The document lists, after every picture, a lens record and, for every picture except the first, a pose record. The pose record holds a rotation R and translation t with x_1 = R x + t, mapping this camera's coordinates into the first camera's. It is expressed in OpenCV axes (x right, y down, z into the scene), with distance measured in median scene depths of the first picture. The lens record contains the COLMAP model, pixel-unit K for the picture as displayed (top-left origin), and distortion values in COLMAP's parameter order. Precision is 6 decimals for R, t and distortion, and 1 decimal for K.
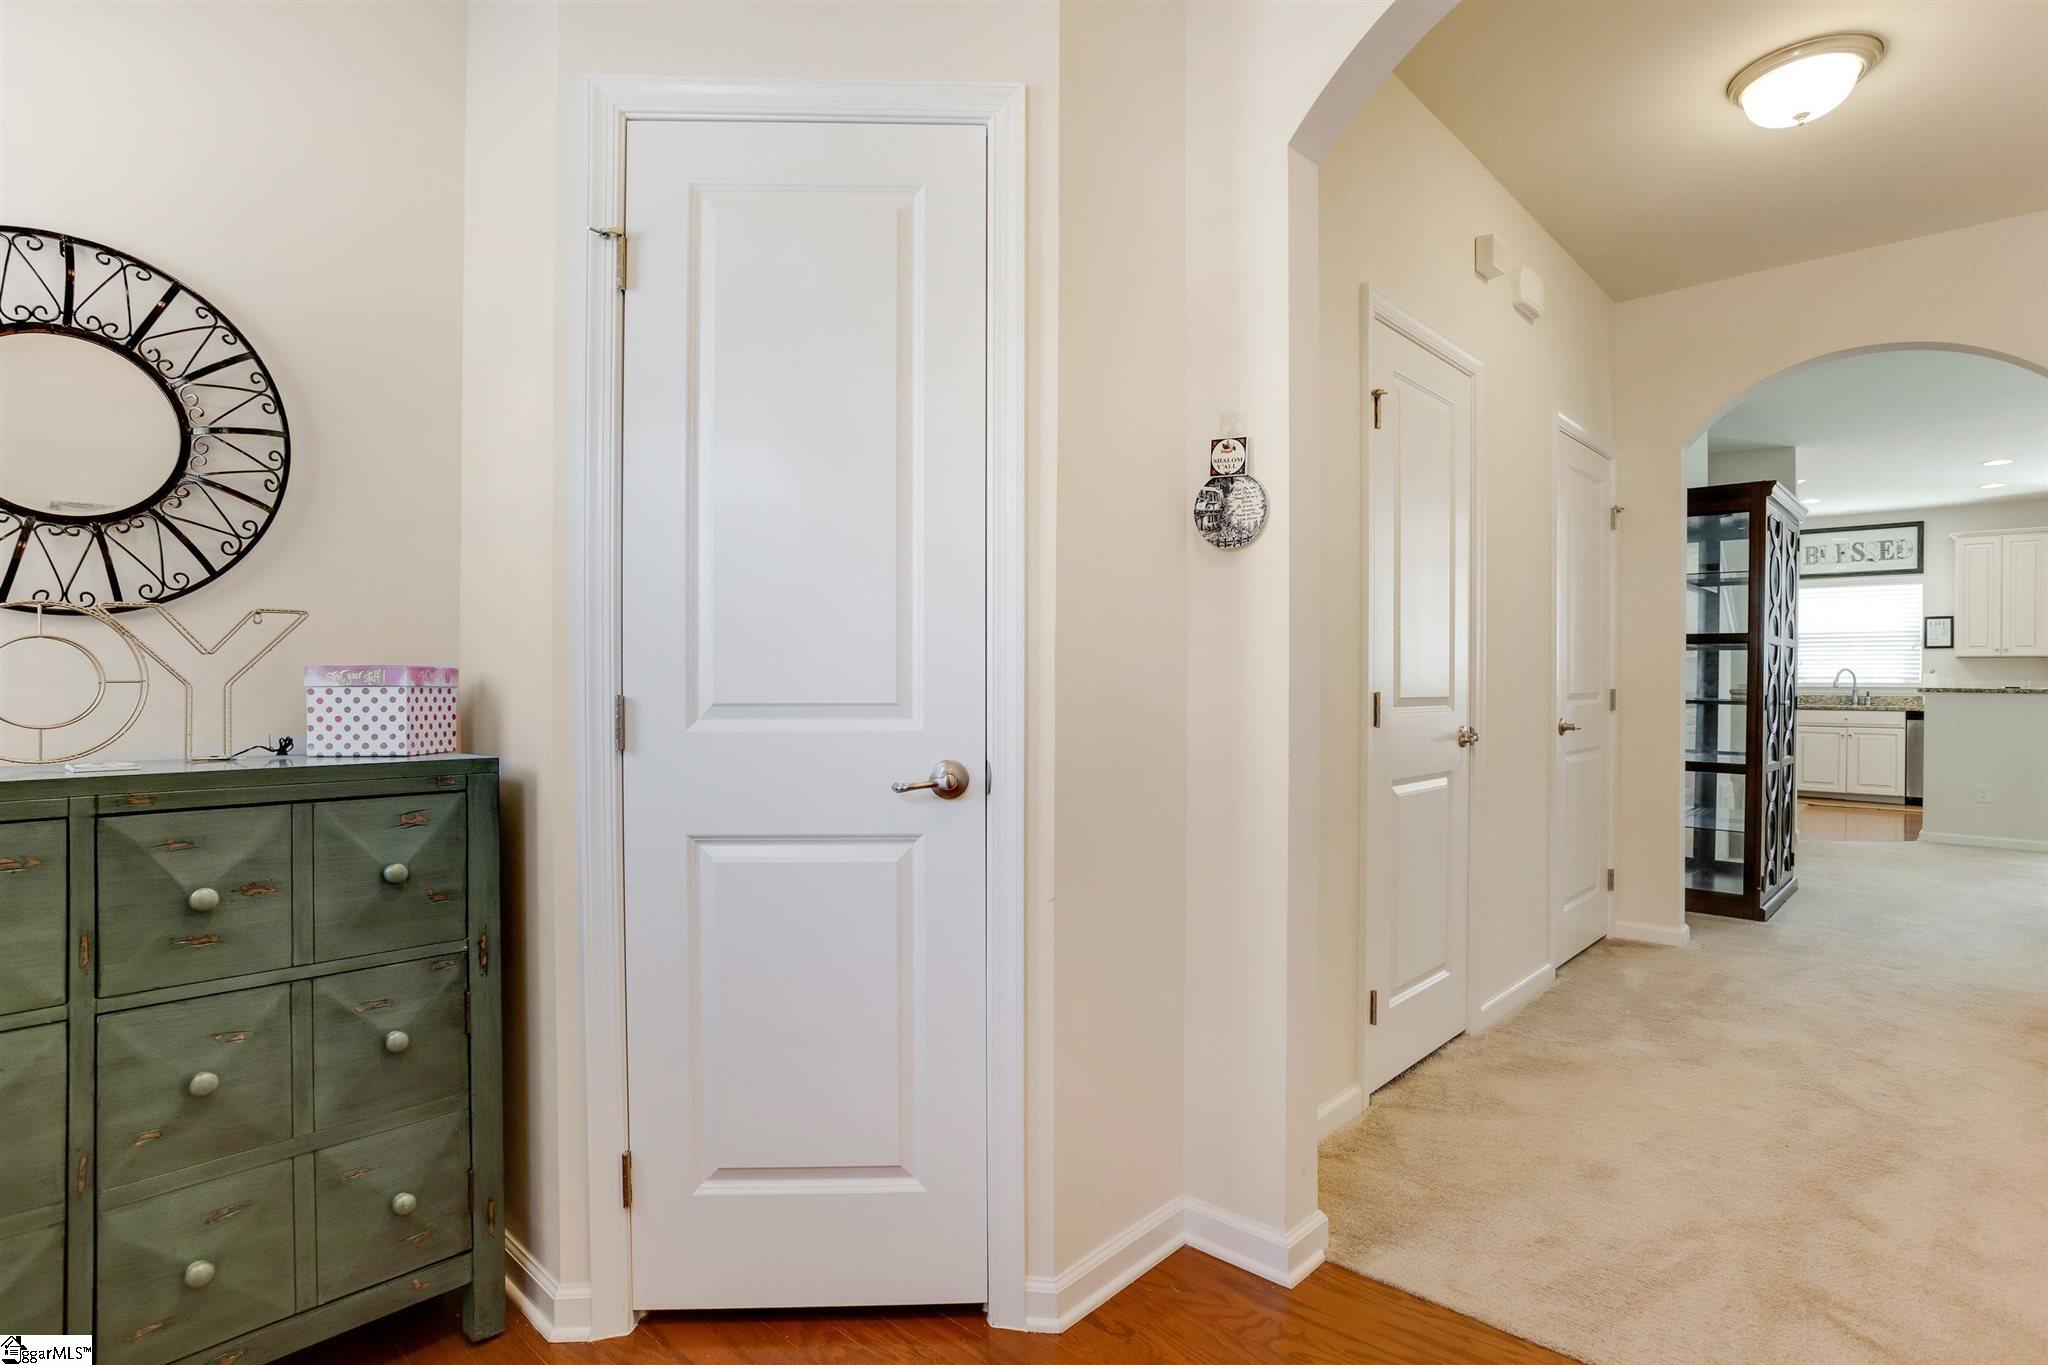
lens RADIAL K [[1005.5, 0, 1076.0], [0, 1005.5, 673.2], [0, 0, 1]] dist [-0.003303, 0.005864]
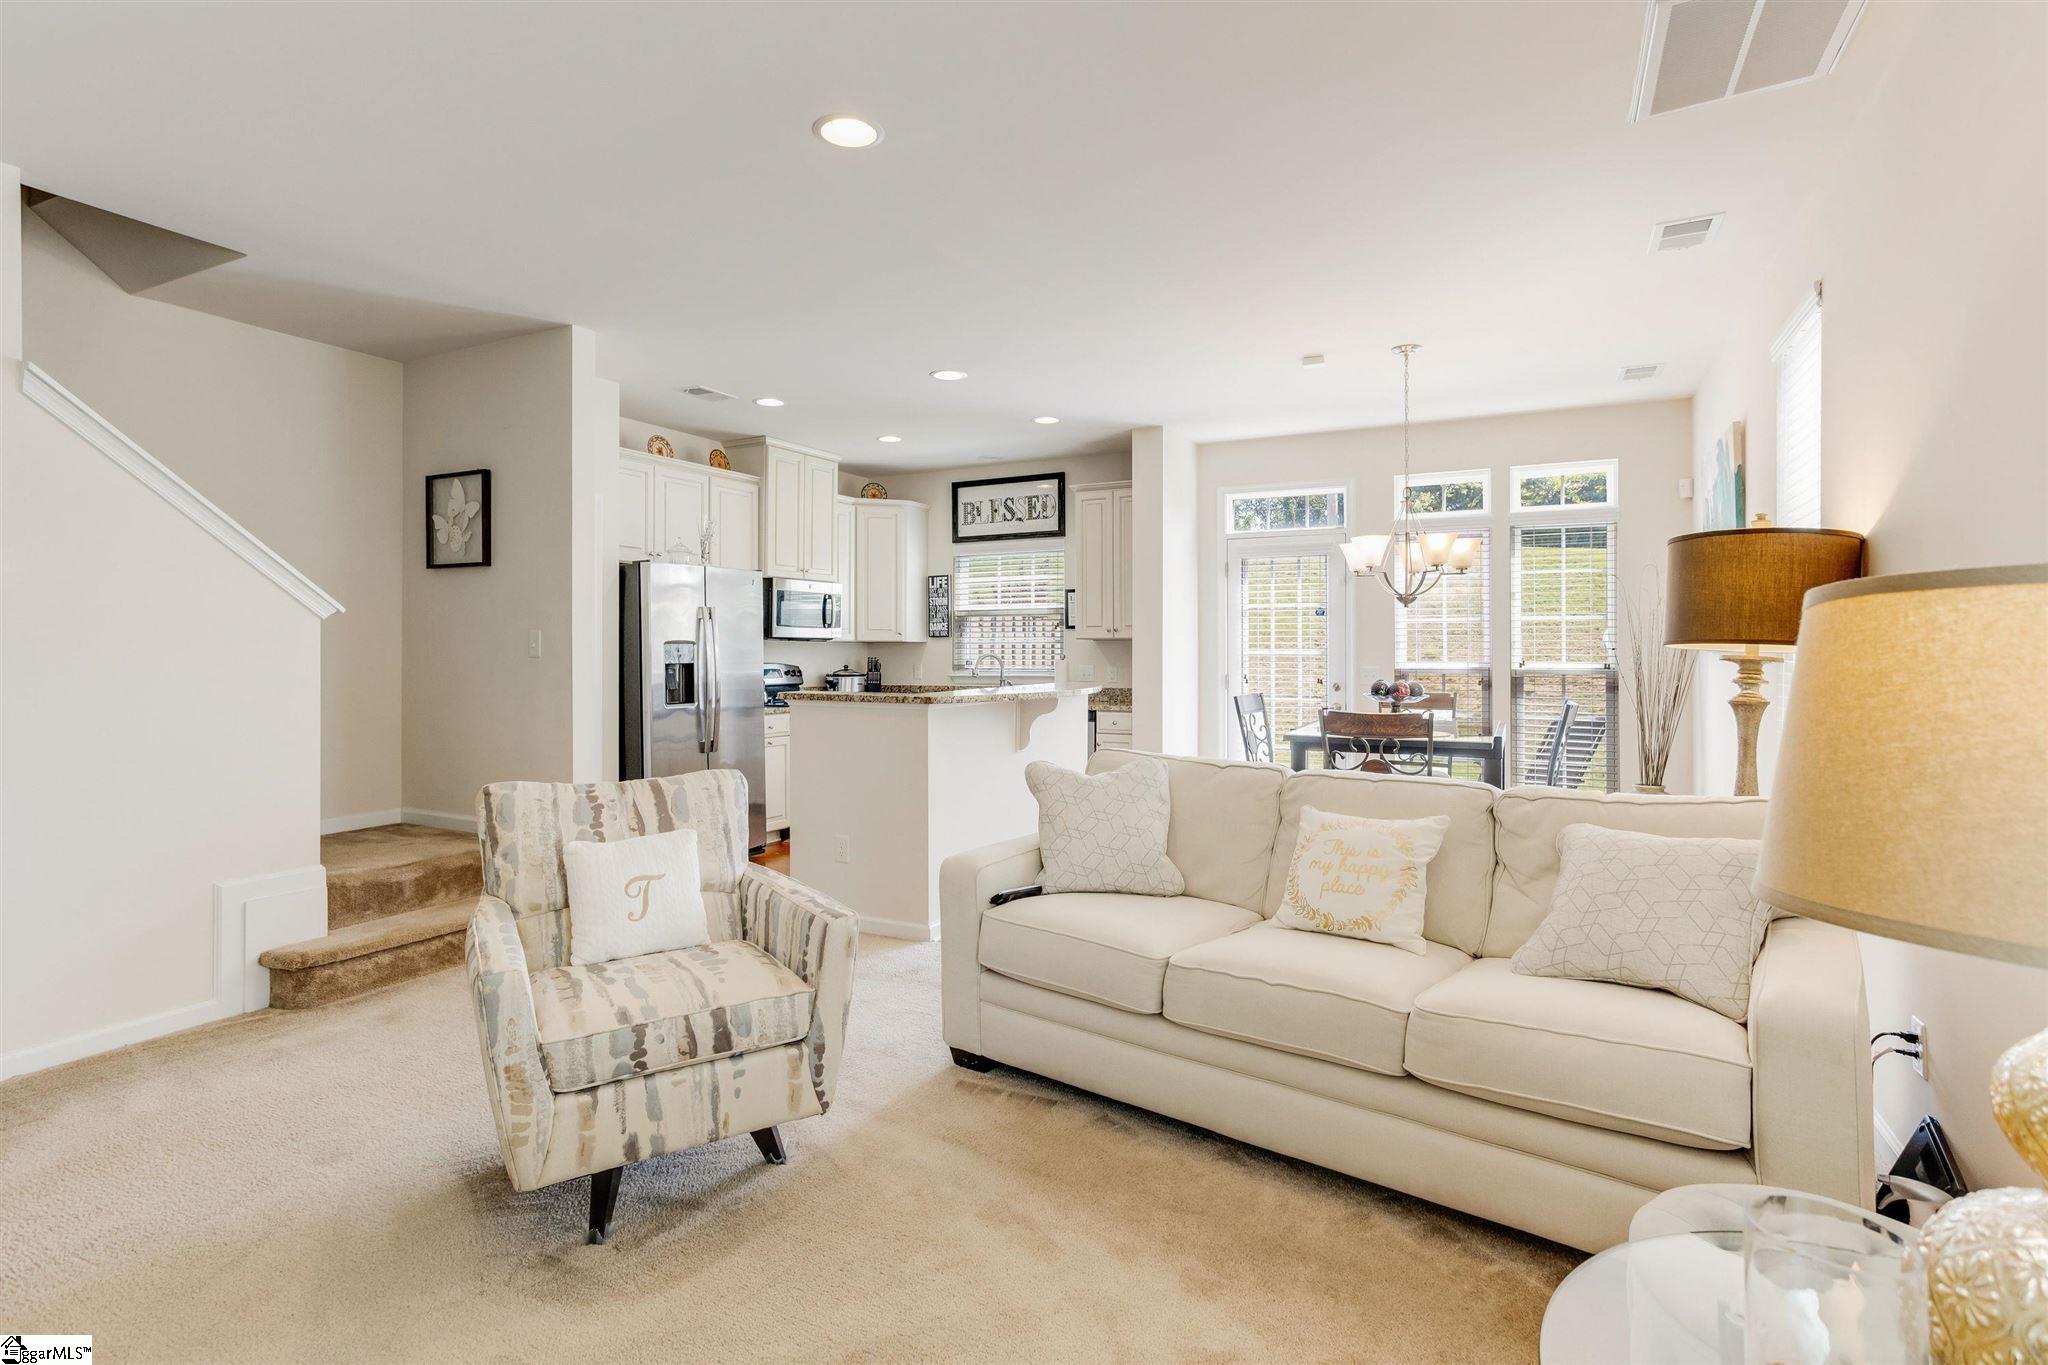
lens RADIAL K [[1005.5, 0, 1027.7], [0, 1005.5, 641.1], [0, 0, 1]] dist [-0.003303, 0.005864]
pose [[0.967672, -0.008306, 0.252074, 0.600410], [0.010012, 0.999935, -0.005486, -0.010336], [-0.252012, 0.007832, 0.967692, 0.219634]]
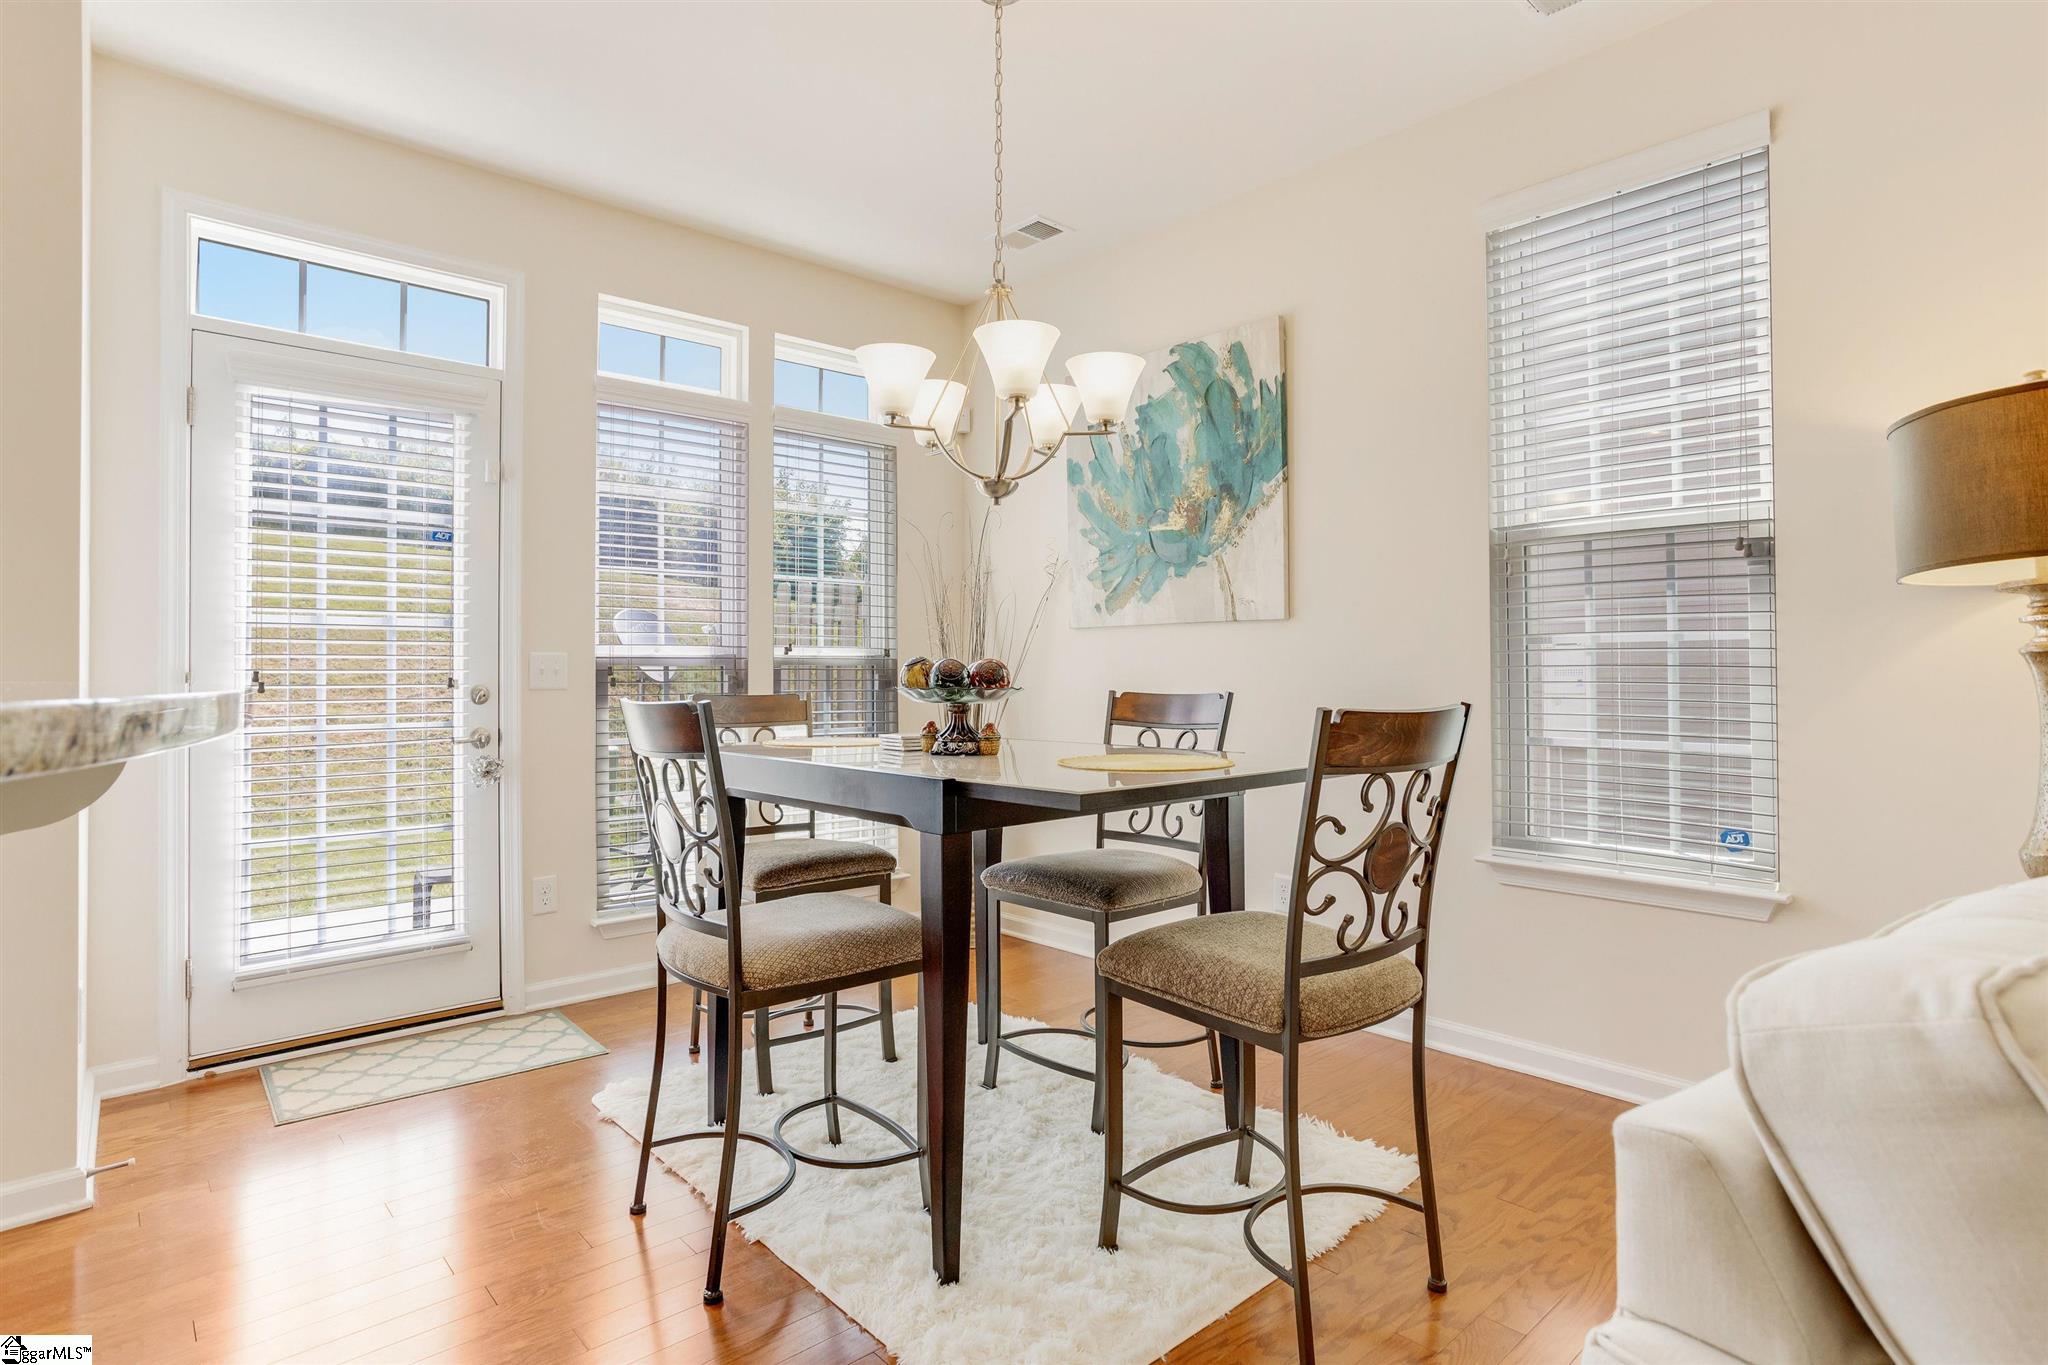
lens RADIAL K [[1005.5, 0, 1014.0], [0, 1005.5, 646.5], [0, 0, 1]] dist [-0.003303, 0.005864]
pose [[0.115175, 0.010252, 0.993292, 0.670202], [0.003172, 0.999938, -0.010688, 0.008447], [-0.993340, 0.004381, 0.115135, 0.633014]]
